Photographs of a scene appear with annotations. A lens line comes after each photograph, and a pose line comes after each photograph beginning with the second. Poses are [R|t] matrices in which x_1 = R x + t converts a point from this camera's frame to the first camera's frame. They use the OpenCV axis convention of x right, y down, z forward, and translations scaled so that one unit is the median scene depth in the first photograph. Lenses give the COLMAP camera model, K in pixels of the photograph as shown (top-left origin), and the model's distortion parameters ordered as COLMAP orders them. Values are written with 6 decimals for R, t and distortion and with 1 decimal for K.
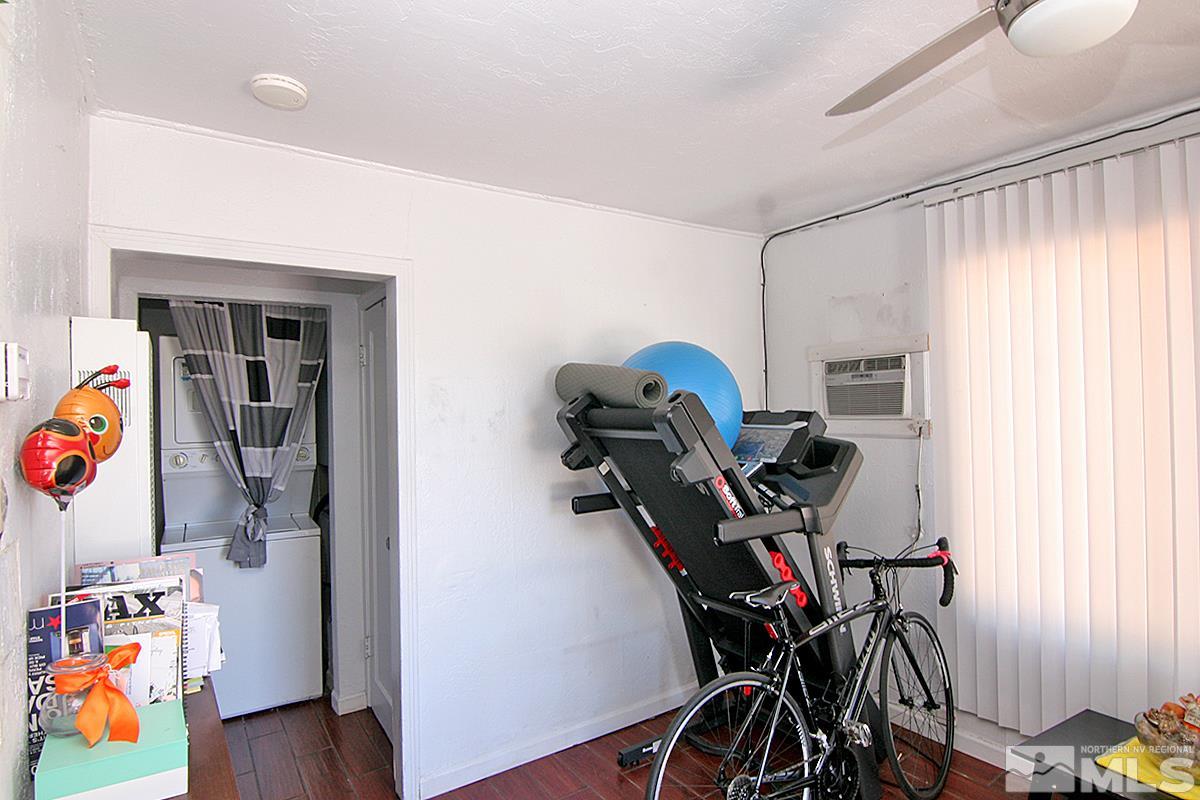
lens RADIAL K [[636.1, 0, 611.4], [0, 636.1, 399.7], [0, 0, 1]] dist [-0.012979, -0.003413]
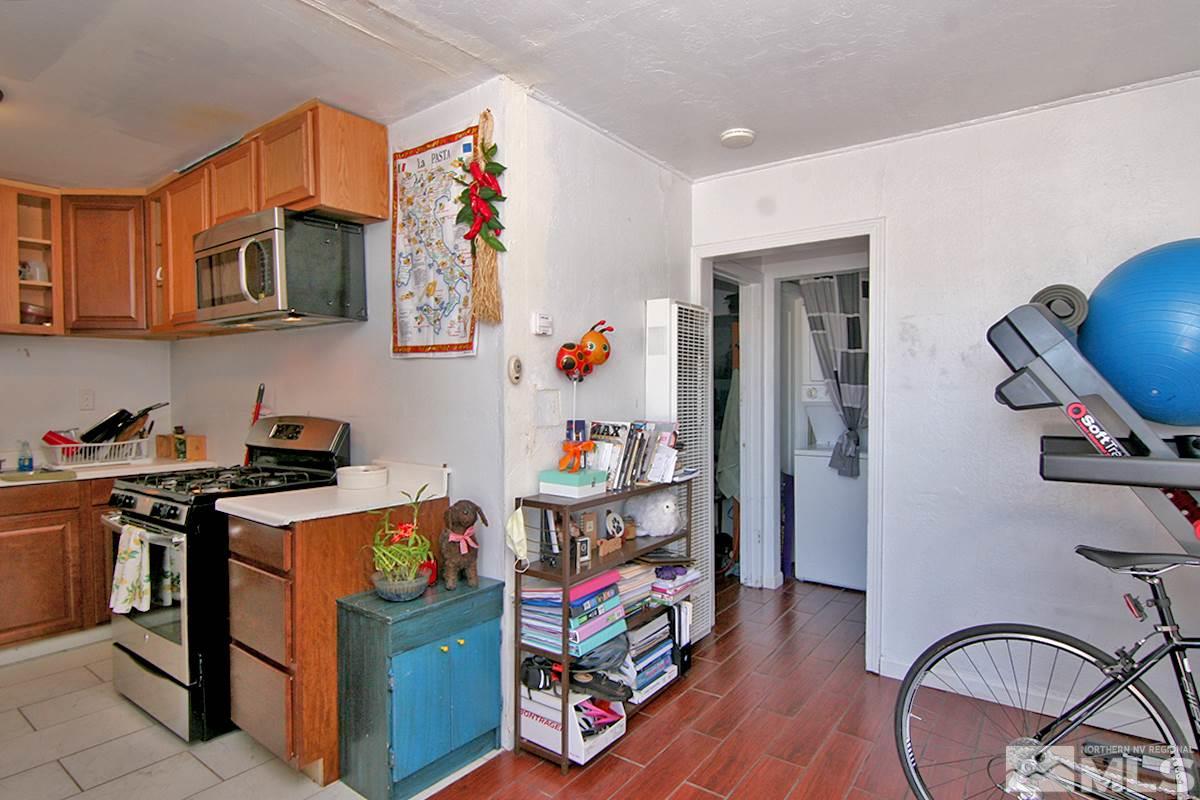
lens RADIAL K [[636.1, 0, 602.1], [0, 636.1, 401.8], [0, 0, 1]] dist [-0.012979, -0.003413]
pose [[0.324401, 0.035778, -0.945243, 0.606119], [0.010573, 0.999085, 0.041445, 0.062675], [0.945861, -0.023439, 0.323726, 0.119947]]
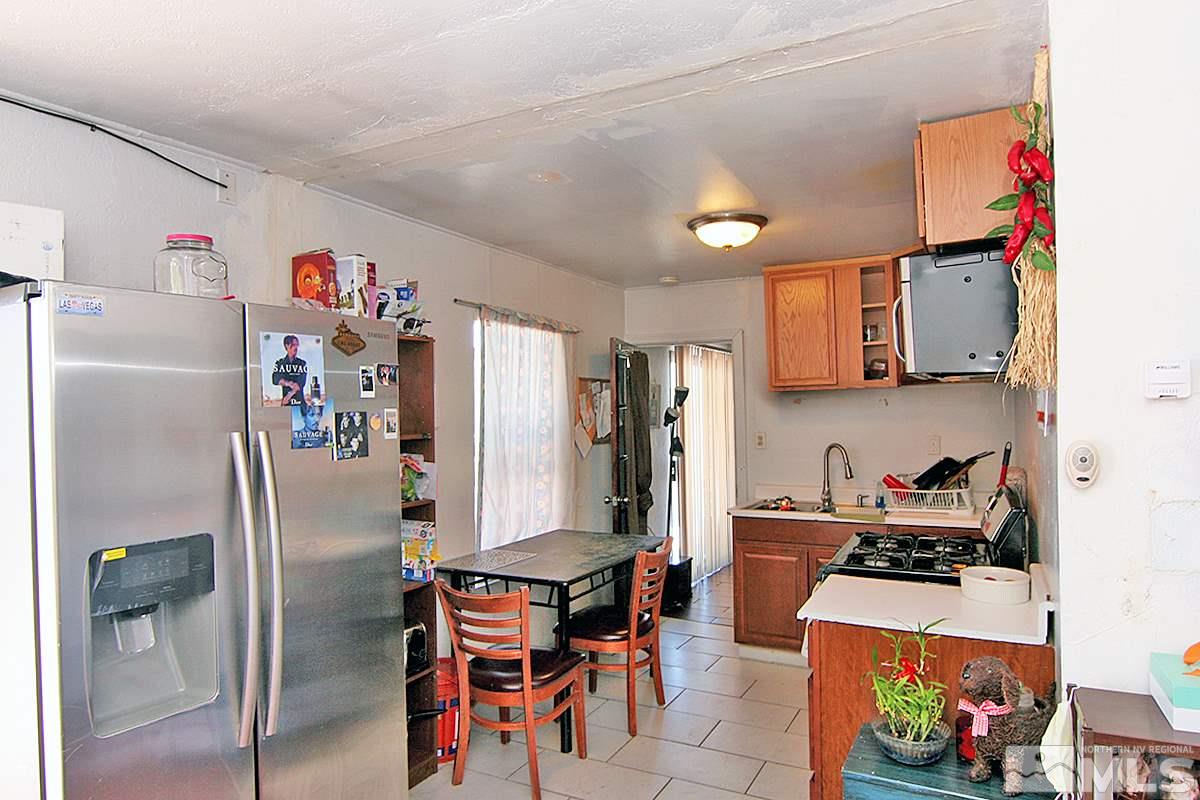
lens RADIAL K [[733.9, 0, 604.5], [0, 733.9, 399.1], [0, 0, 1]] dist [-0.010142, -0.001519]
pose [[-0.889138, 0.034805, -0.456313, 0.331616], [0.048271, 0.998674, -0.017885, -0.011937], [0.455086, -0.037929, -0.889639, 0.676636]]
